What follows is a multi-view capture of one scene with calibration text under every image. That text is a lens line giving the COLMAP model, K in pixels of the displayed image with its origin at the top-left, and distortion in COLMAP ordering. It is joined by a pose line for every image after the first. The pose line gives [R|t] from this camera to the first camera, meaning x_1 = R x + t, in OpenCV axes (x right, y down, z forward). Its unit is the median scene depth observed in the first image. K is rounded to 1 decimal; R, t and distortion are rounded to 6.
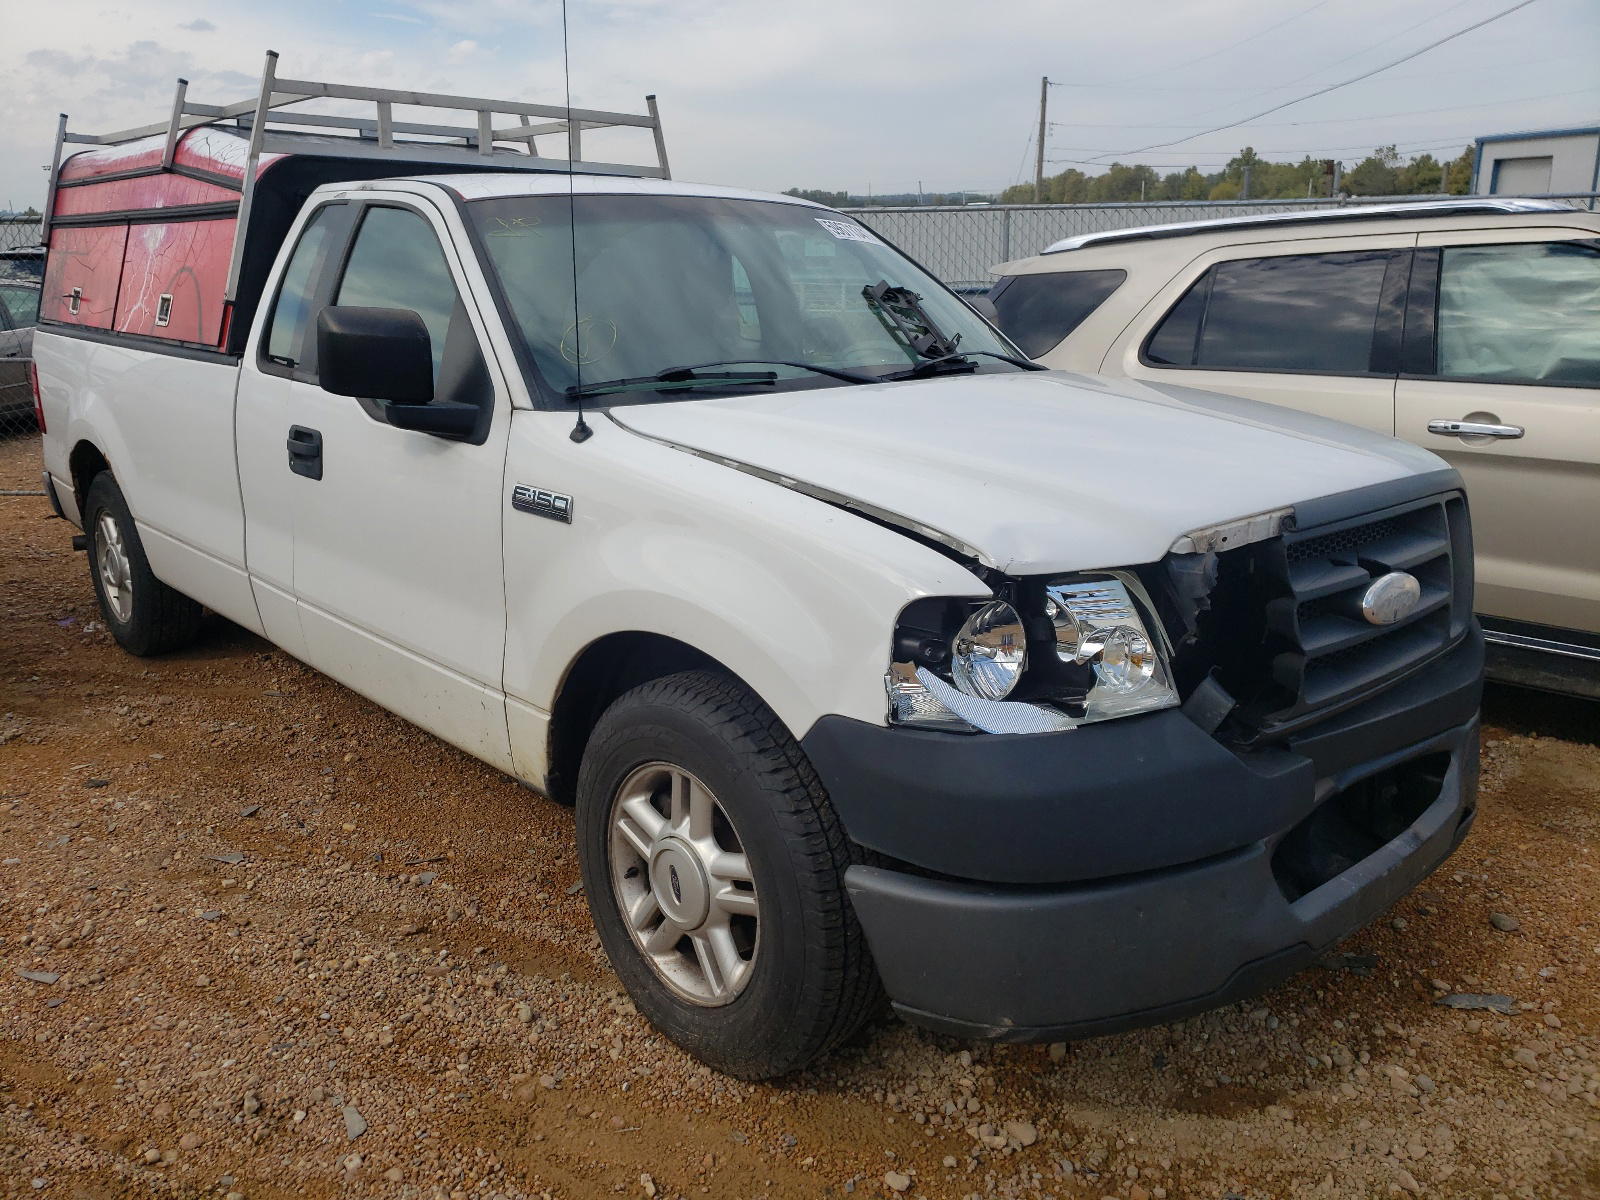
lens RADIAL K [[1259.2, 0, 800.0], [0, 1259.2, 600.0], [0, 0, 1]] dist [0.049490, -0.007270]
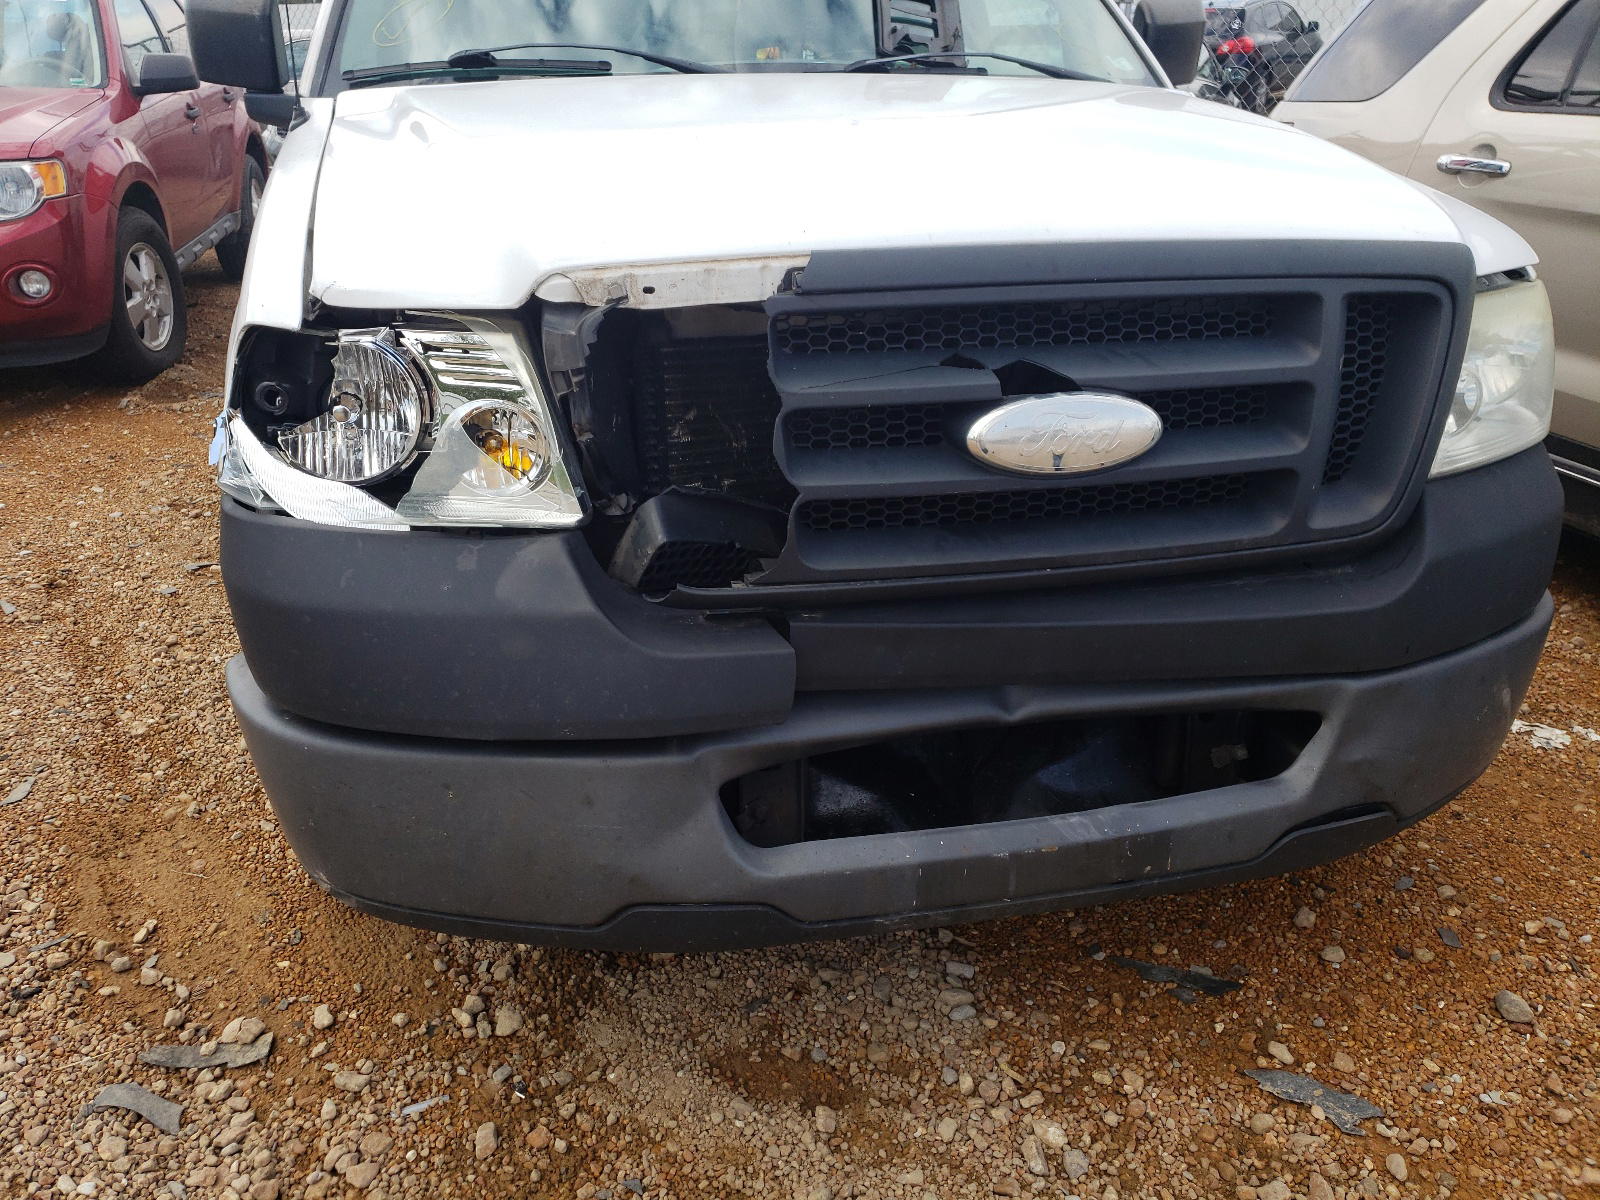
lens RADIAL K [[1259.2, 0, 800.0], [0, 1259.2, 600.0], [0, 0, 1]] dist [0.049490, -0.007270]
pose [[0.870164, 0.199811, -0.450433, 0.620217], [-0.128052, 0.974387, 0.184861, -0.019235], [0.475833, -0.103180, 0.873462, 0.383979]]
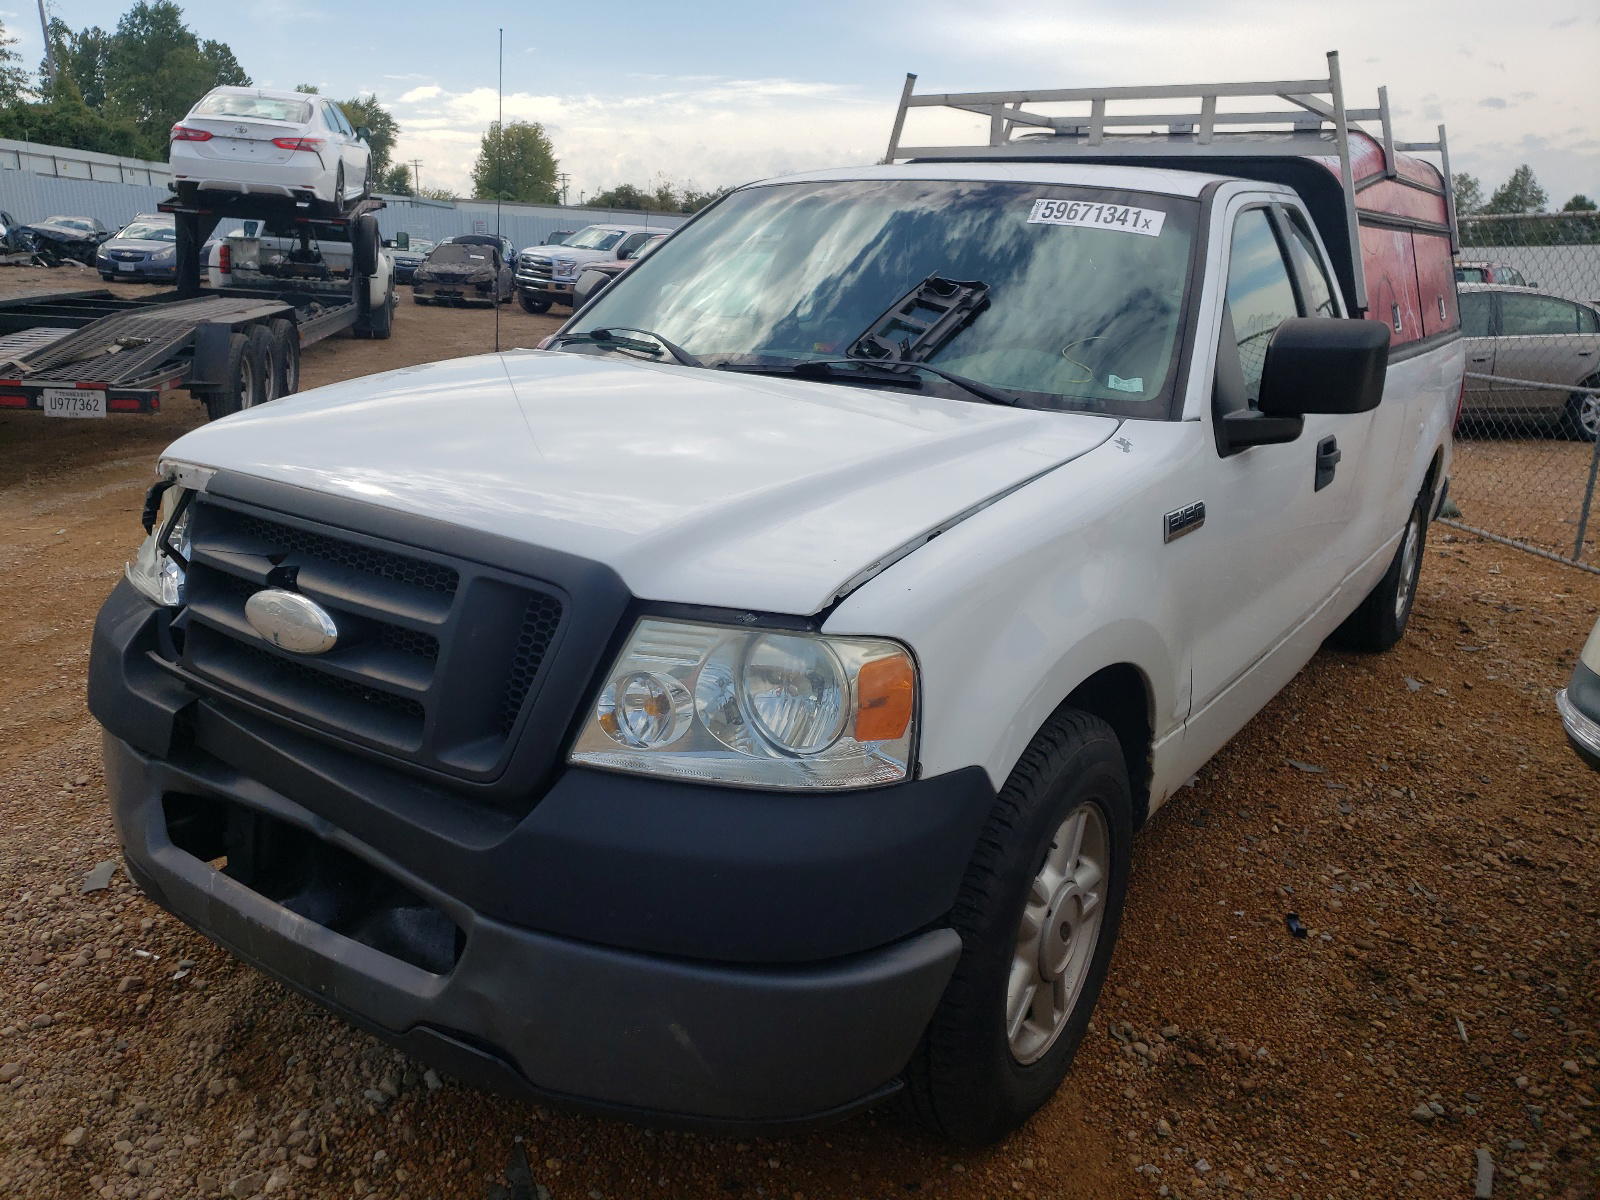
lens RADIAL K [[1259.2, 0, 800.0], [0, 1259.2, 600.0], [0, 0, 1]] dist [0.049490, -0.007270]
pose [[0.221865, 0.273941, -0.935805, 1.276769], [-0.287608, 0.935411, 0.205638, -0.276409], [0.931696, 0.223521, 0.286323, 1.030964]]
